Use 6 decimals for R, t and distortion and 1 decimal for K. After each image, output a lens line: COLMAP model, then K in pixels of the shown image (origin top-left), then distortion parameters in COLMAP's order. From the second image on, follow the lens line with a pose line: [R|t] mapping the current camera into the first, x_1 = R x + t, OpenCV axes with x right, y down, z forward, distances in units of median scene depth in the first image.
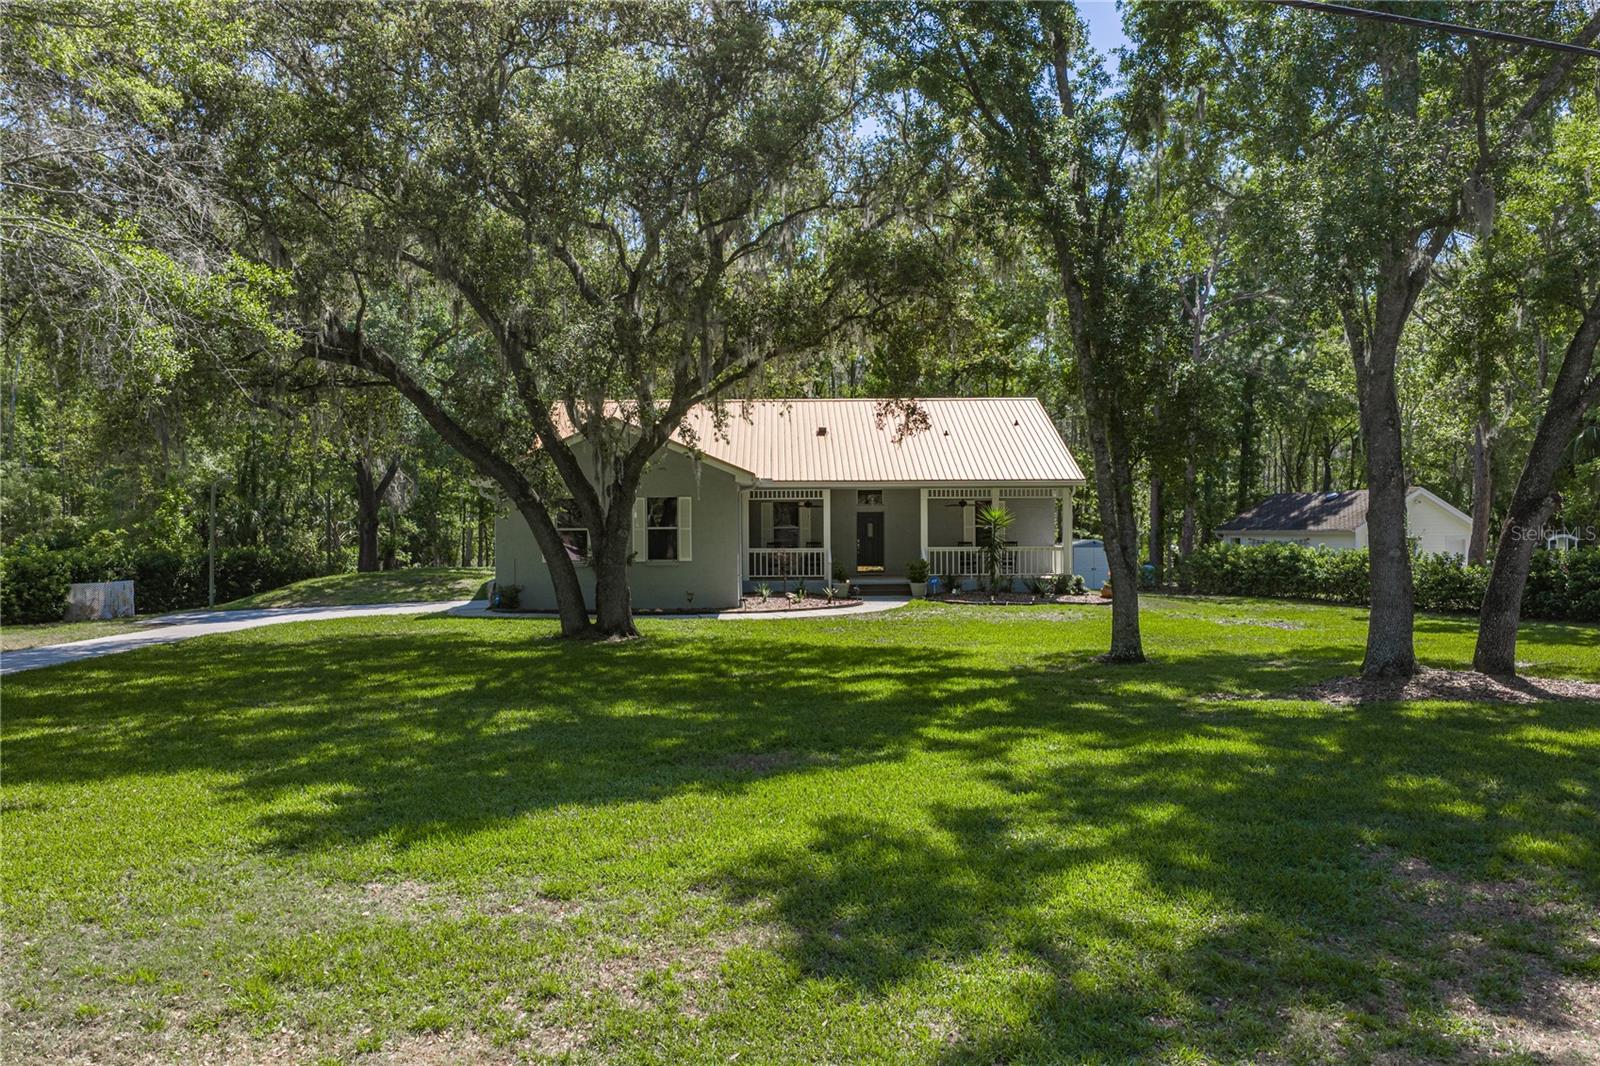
lens RADIAL K [[1311.5, 0, 796.3], [0, 1311.5, 531.0], [0, 0, 1]] dist [0.010278, 0.008146]
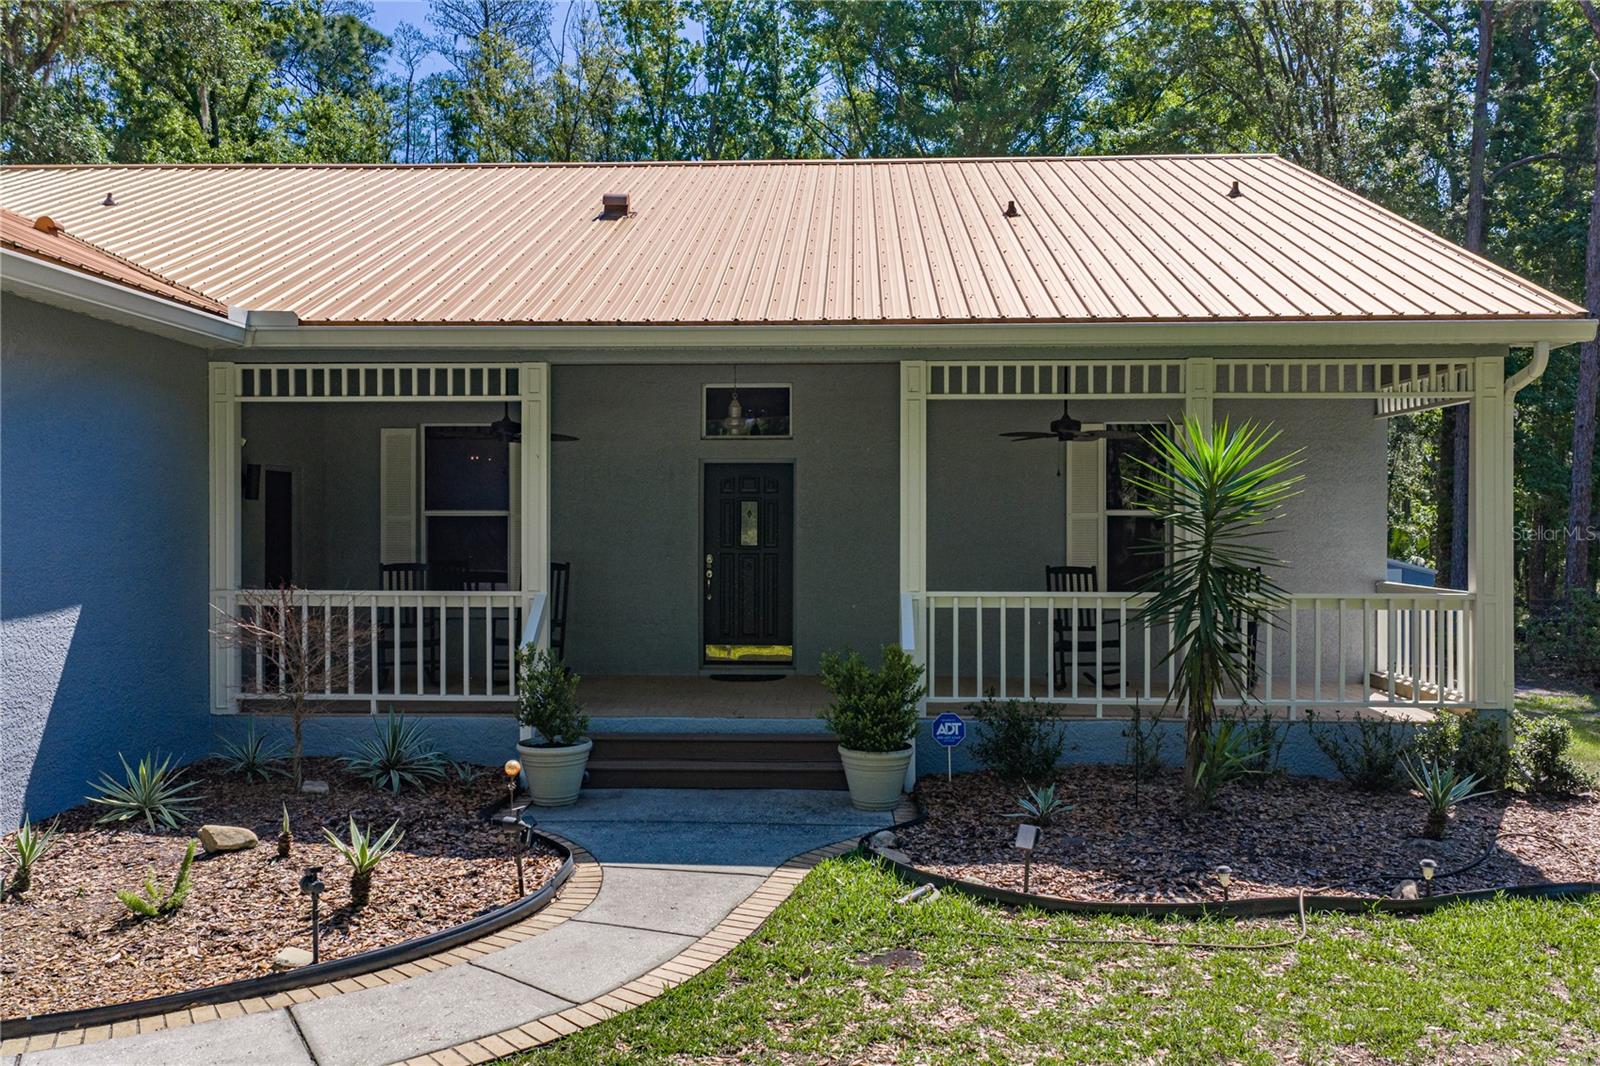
lens RADIAL K [[1311.5, 0, 805.1], [0, 1311.5, 536.1], [0, 0, 1]] dist [0.010278, 0.008146]
pose [[0.998279, 0.008092, -0.058086, 0.090286], [-0.007582, 0.999931, 0.009009, -0.000672], [0.058155, -0.008553, 0.998271, 0.734988]]
